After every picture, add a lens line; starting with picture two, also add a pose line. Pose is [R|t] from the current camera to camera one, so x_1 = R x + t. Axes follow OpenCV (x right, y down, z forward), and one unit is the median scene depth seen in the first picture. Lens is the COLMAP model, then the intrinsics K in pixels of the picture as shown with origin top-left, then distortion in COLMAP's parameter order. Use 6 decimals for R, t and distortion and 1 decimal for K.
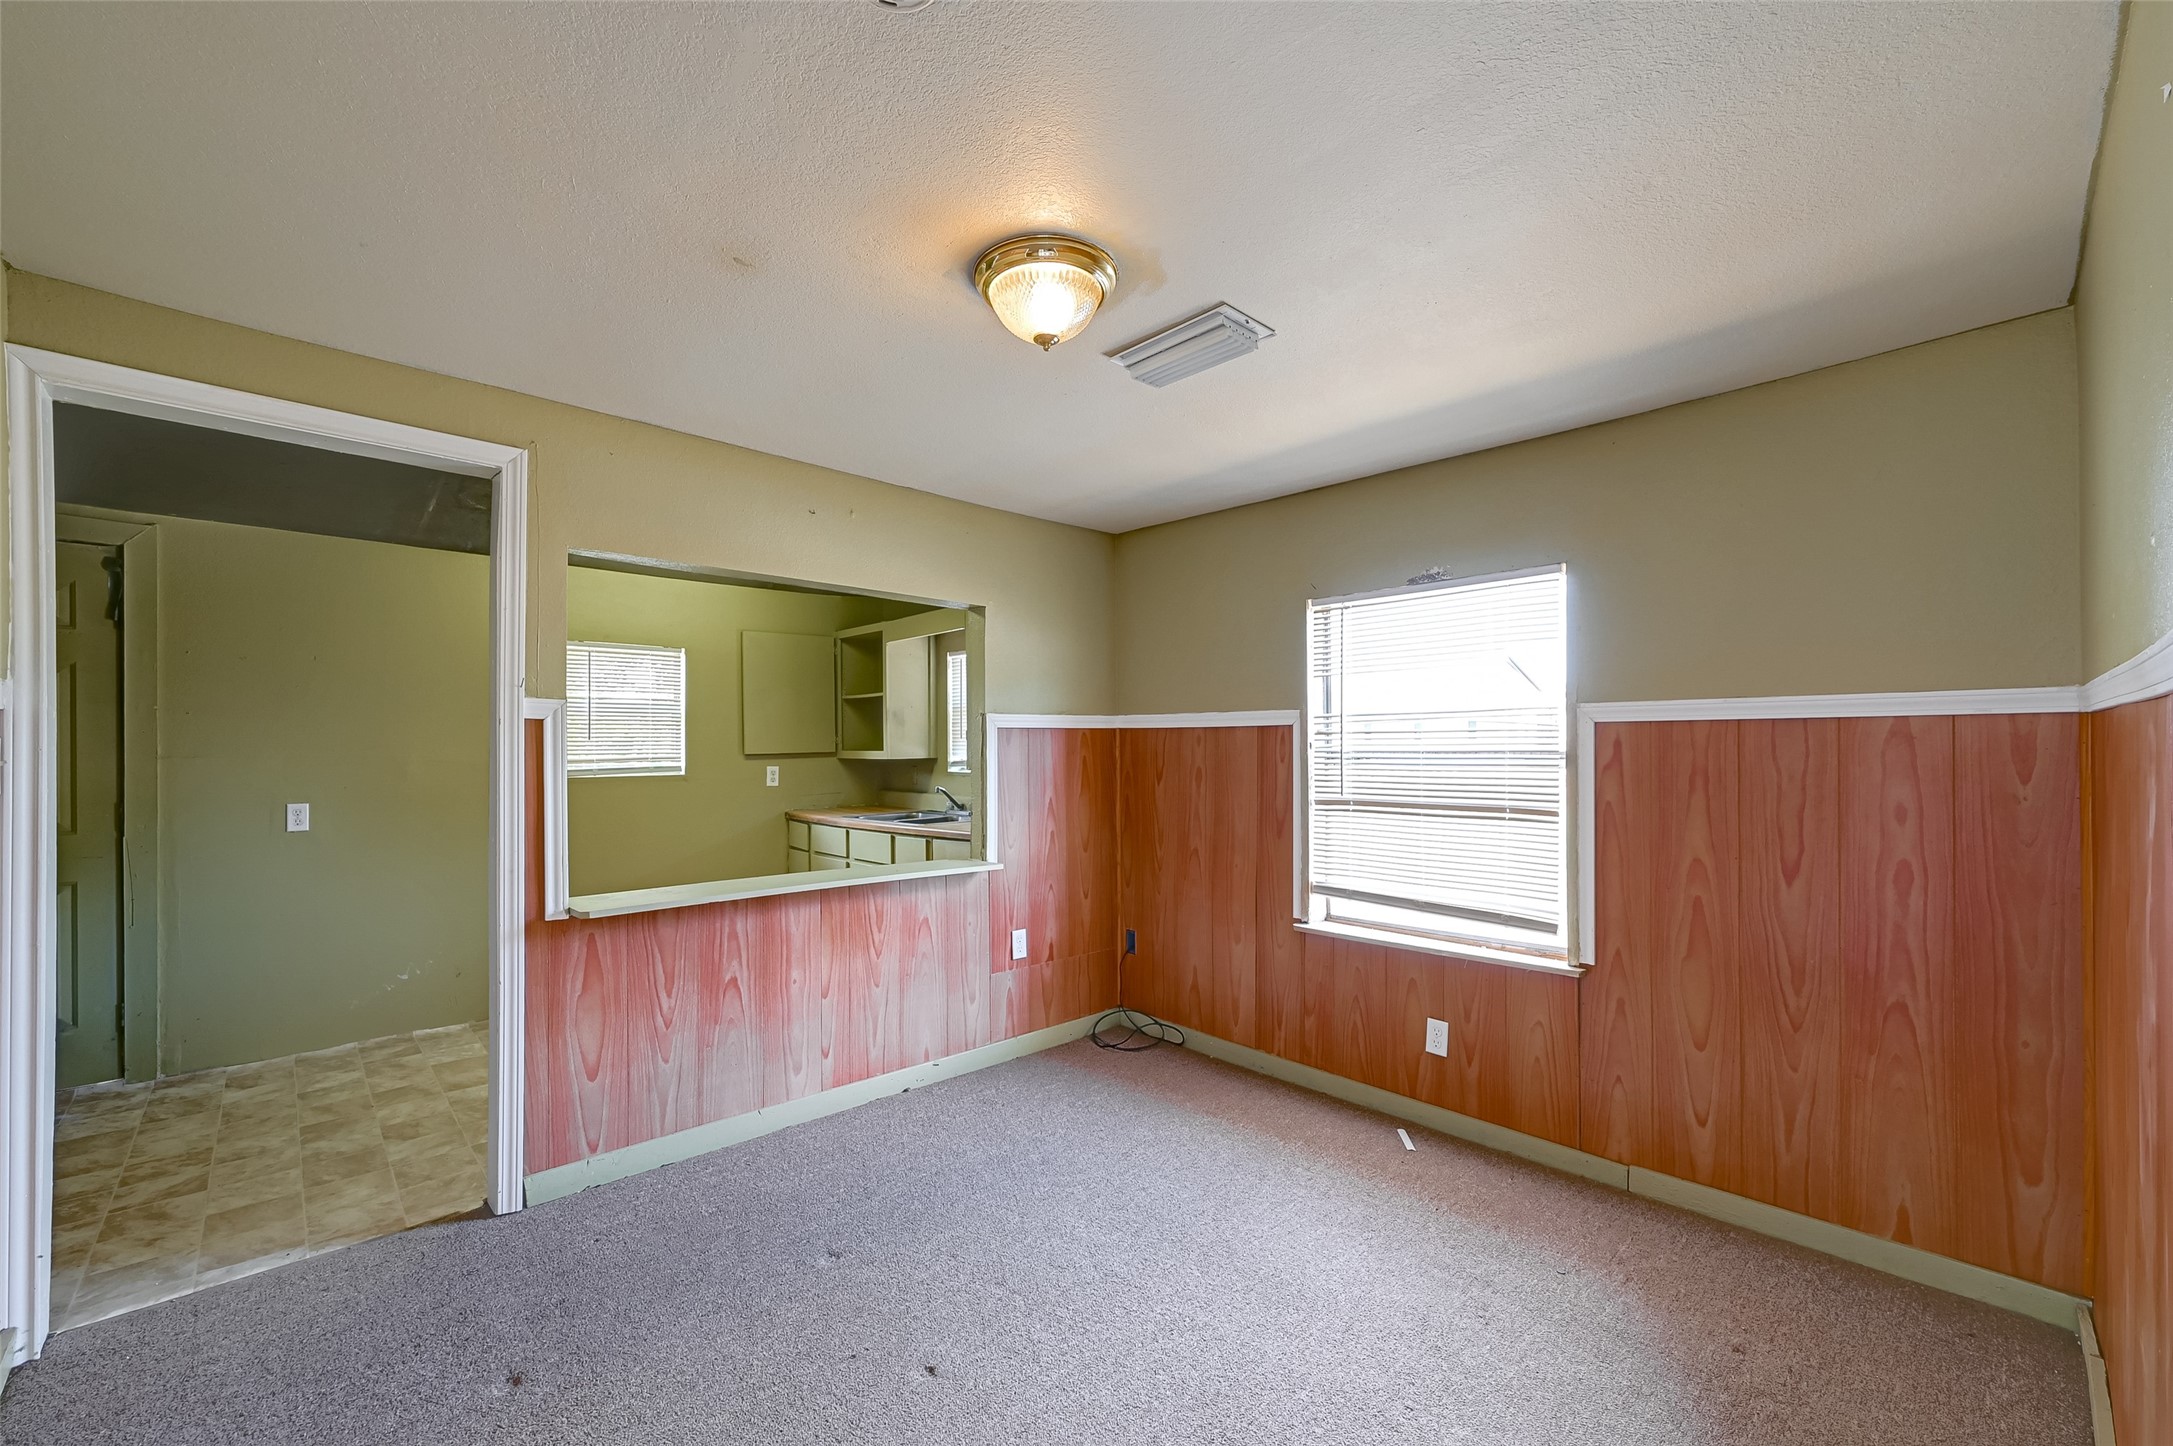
lens RADIAL K [[866.9, 0, 1061.4], [0, 866.9, 738.4], [0, 0, 1]] dist [-0.001468, -0.000204]
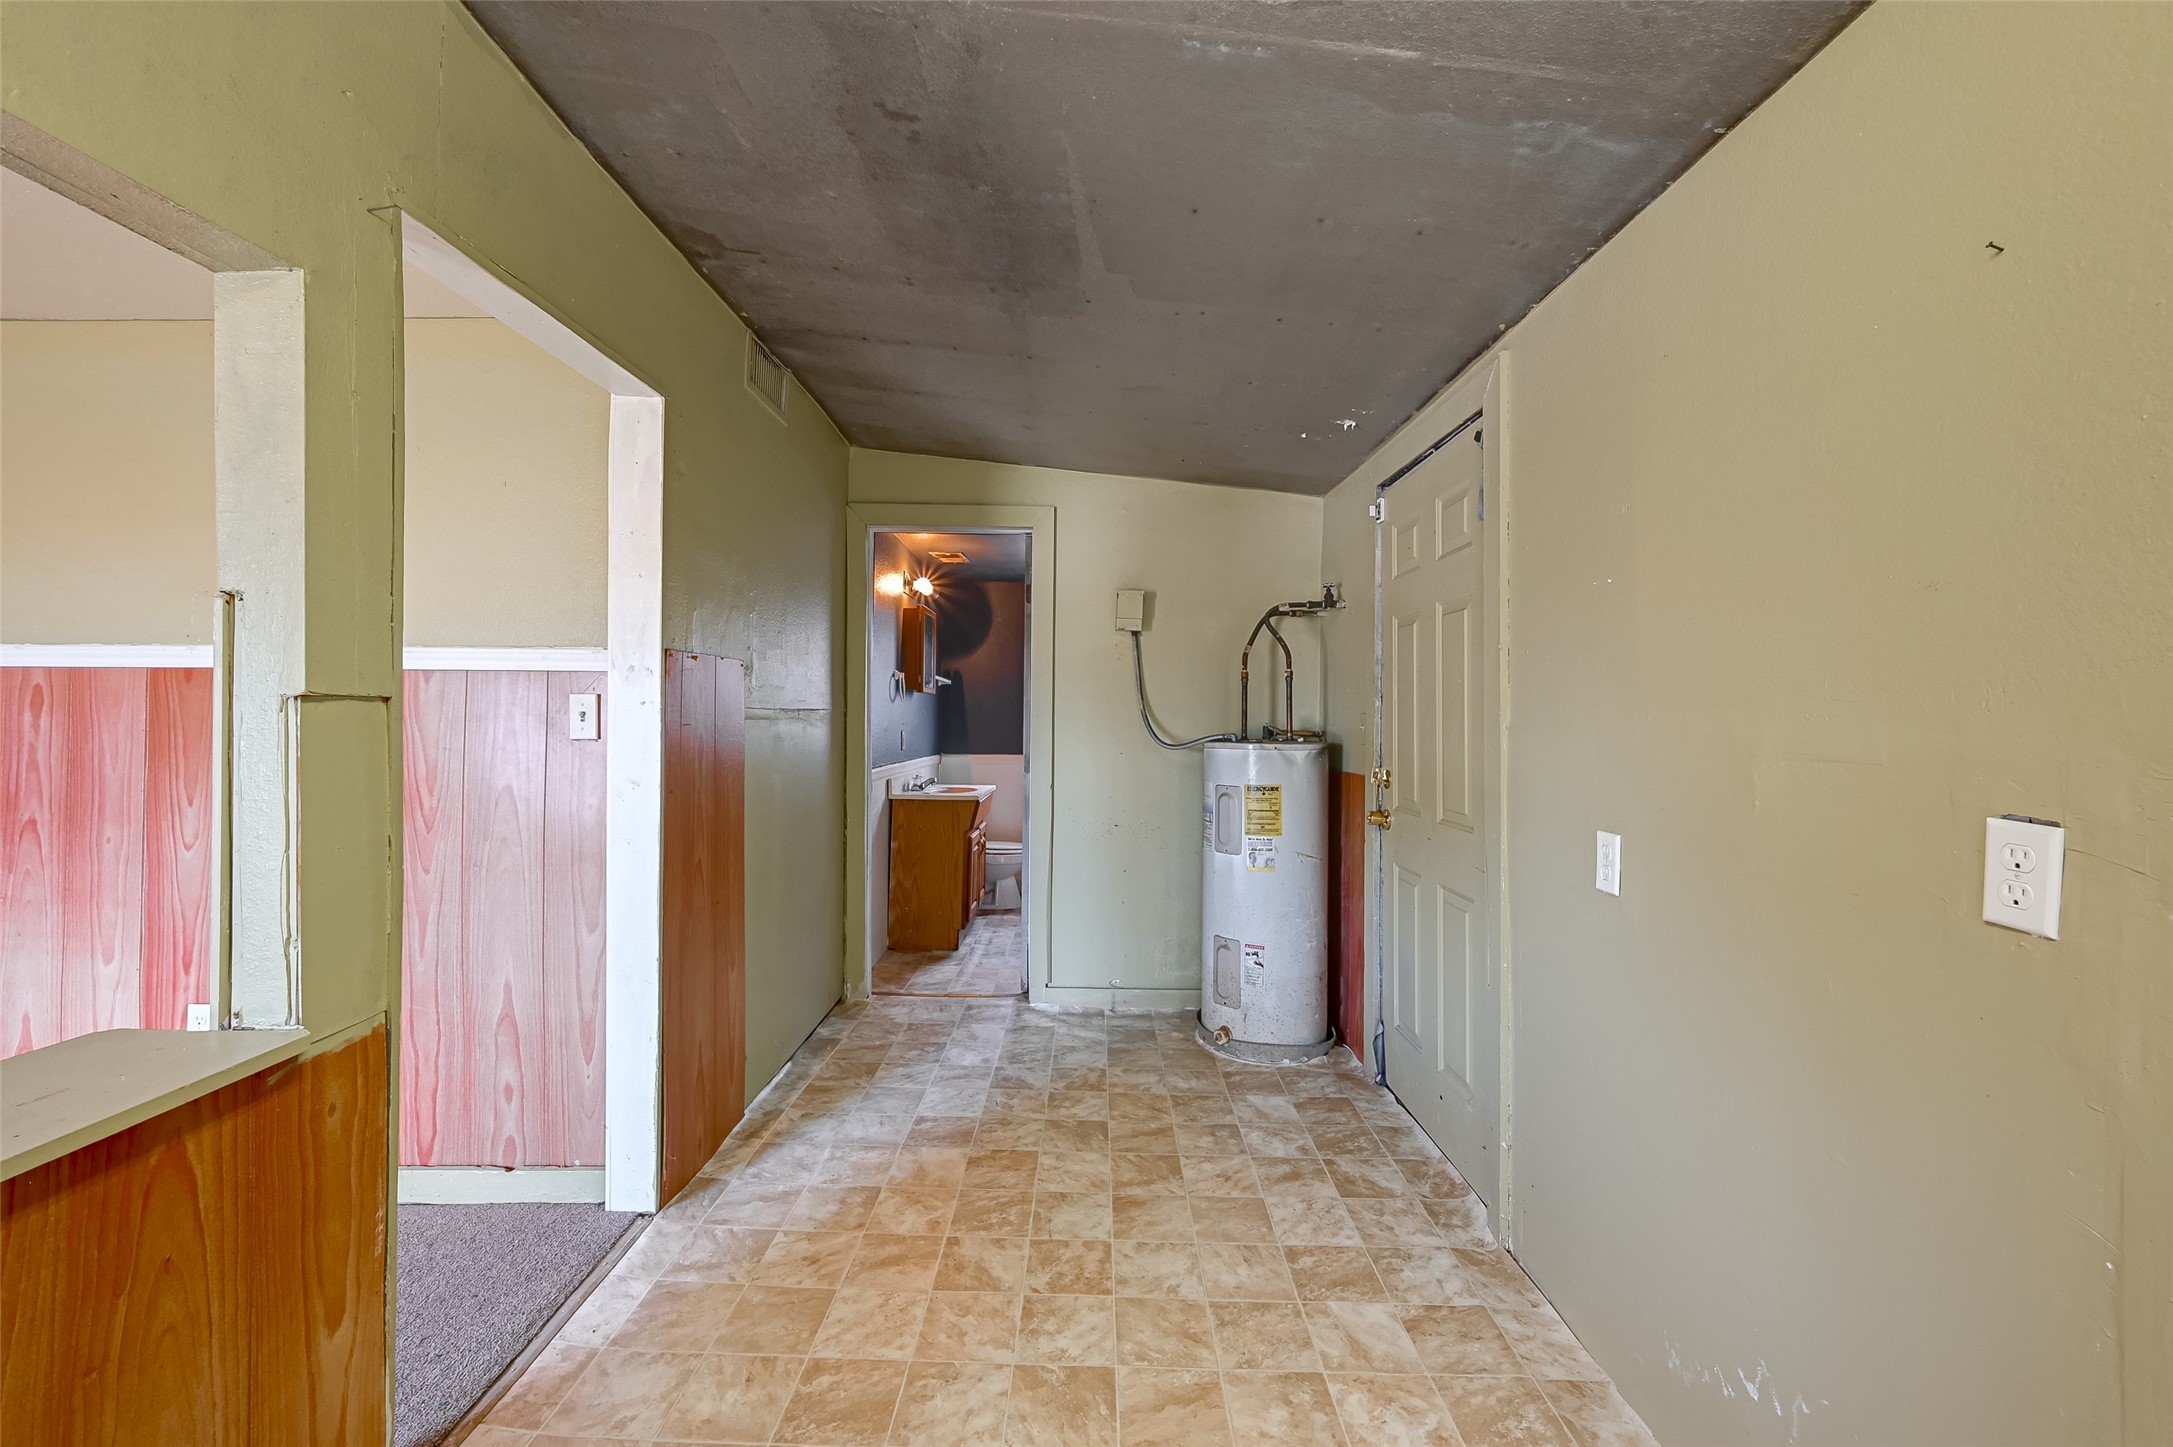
lens RADIAL K [[894.3, 0, 1086.5], [0, 894.3, 723.5], [0, 0, 1]] dist [0.002013, -0.000266]
pose [[-0.681742, 0.011375, -0.731504, -0.162811], [0.002669, 0.999911, 0.013061, 0.016979], [0.731588, 0.006952, -0.681712, 1.443065]]
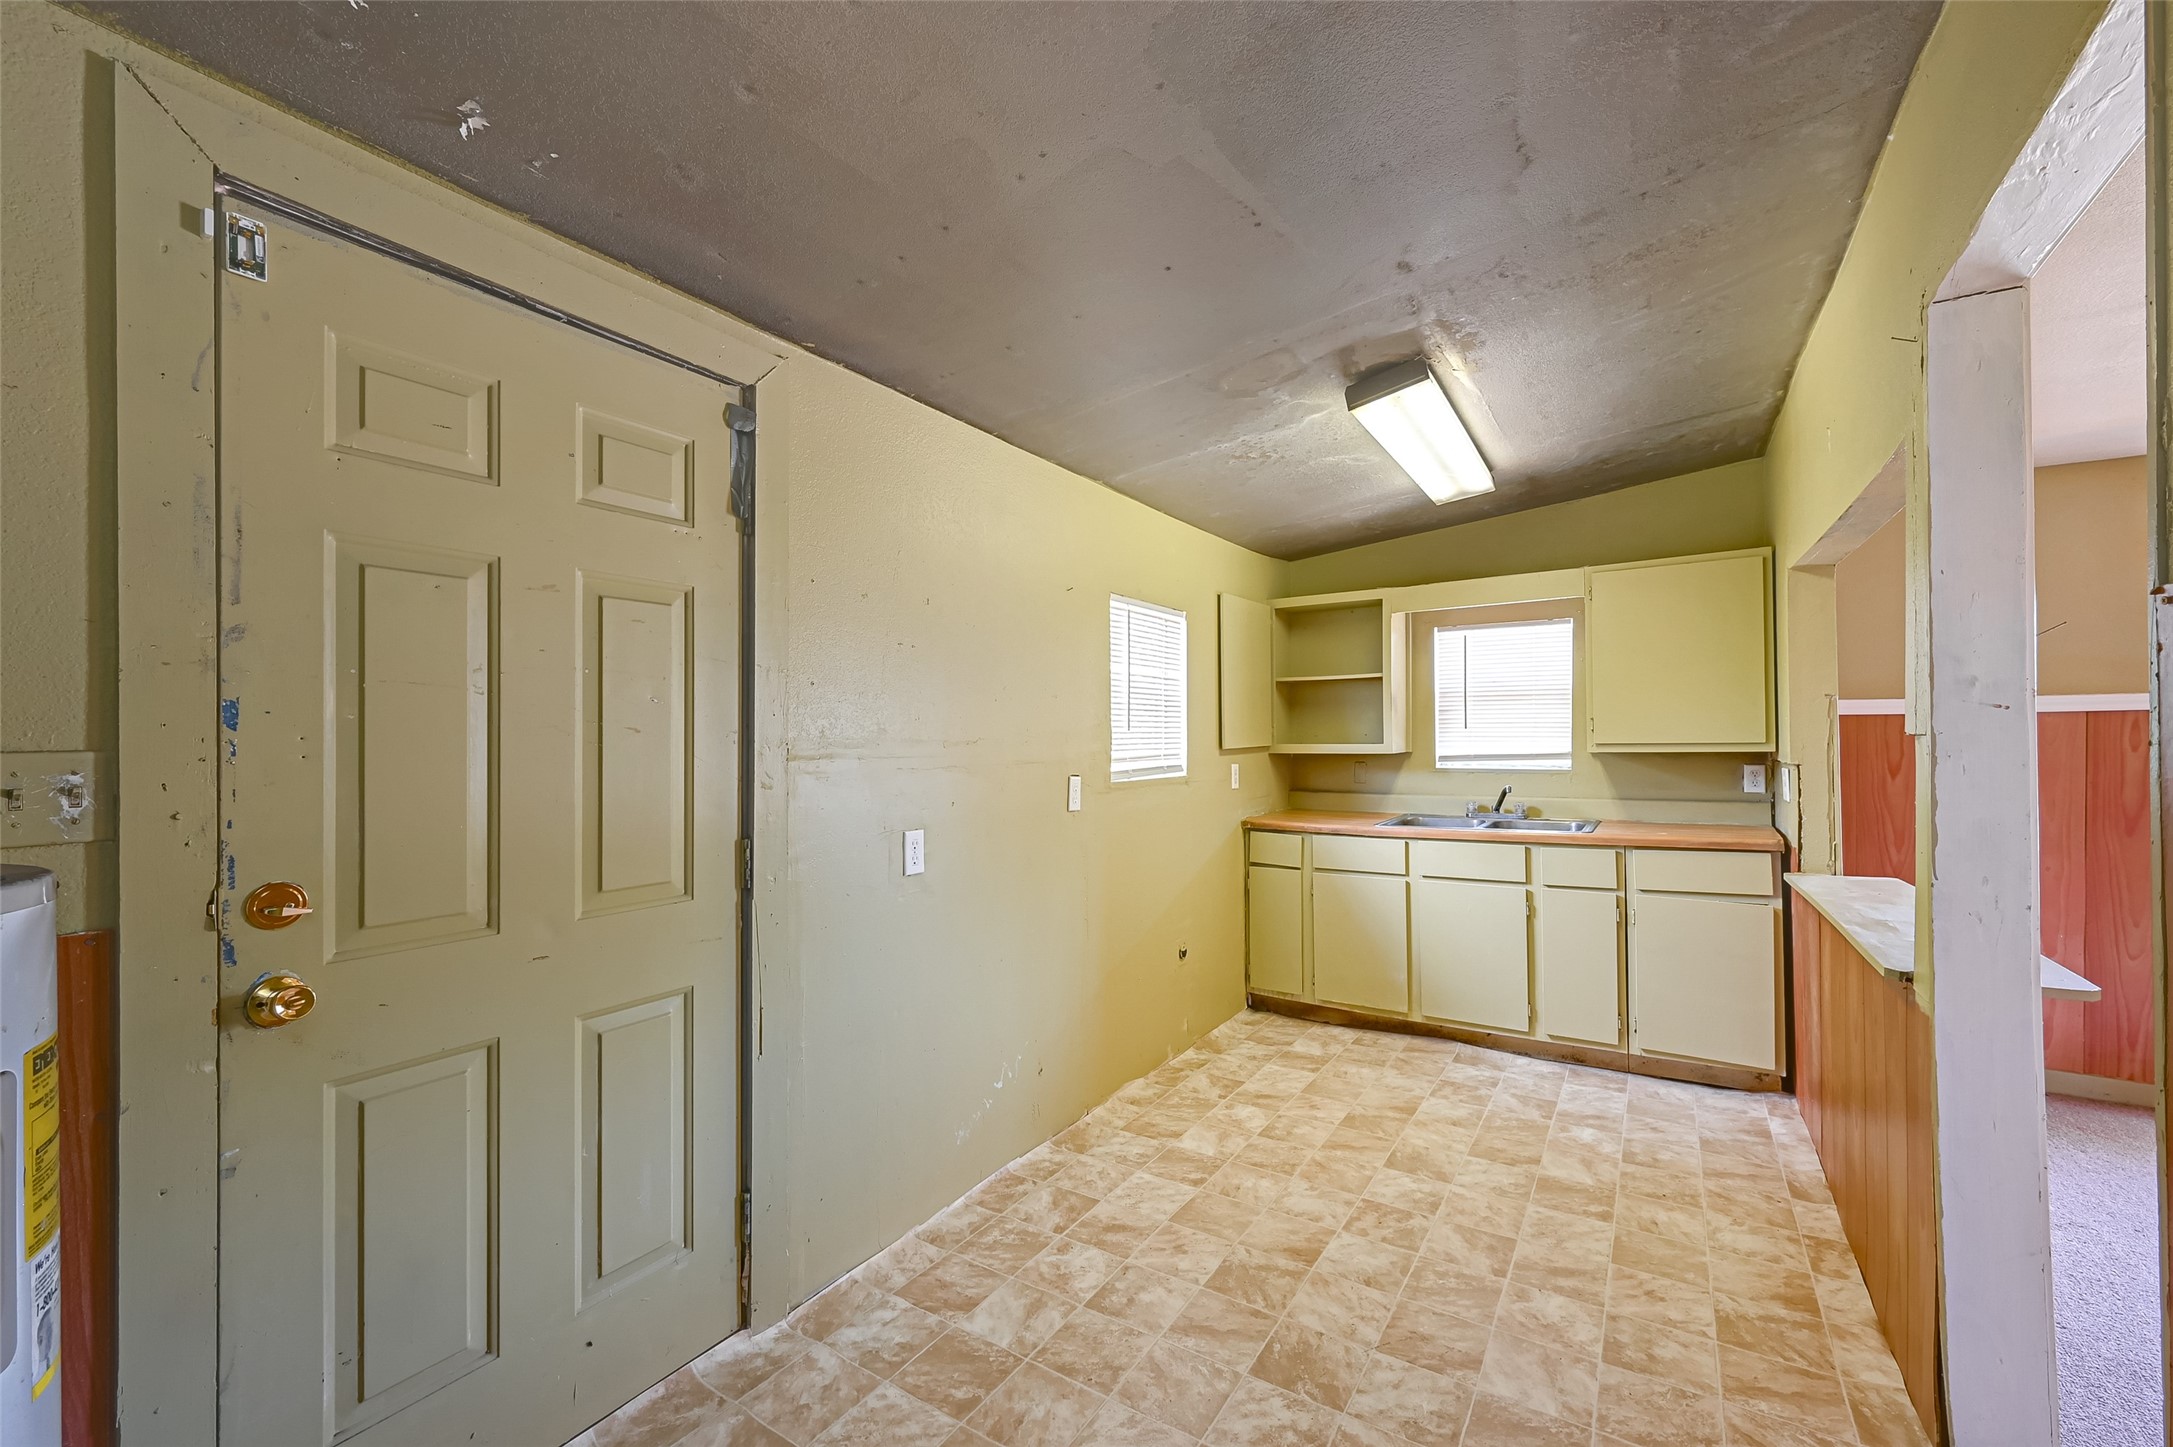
lens RADIAL K [[865.2, 0, 1086.5], [0, 865.2, 723.5], [0, 0, 1]] dist [-0.001489, 0.000517]
pose [[0.969682, 0.000814, 0.244367, -1.009468], [0.002408, 0.999914, -0.012885, 0.007512], [-0.244357, 0.013082, 0.969597, 0.394438]]
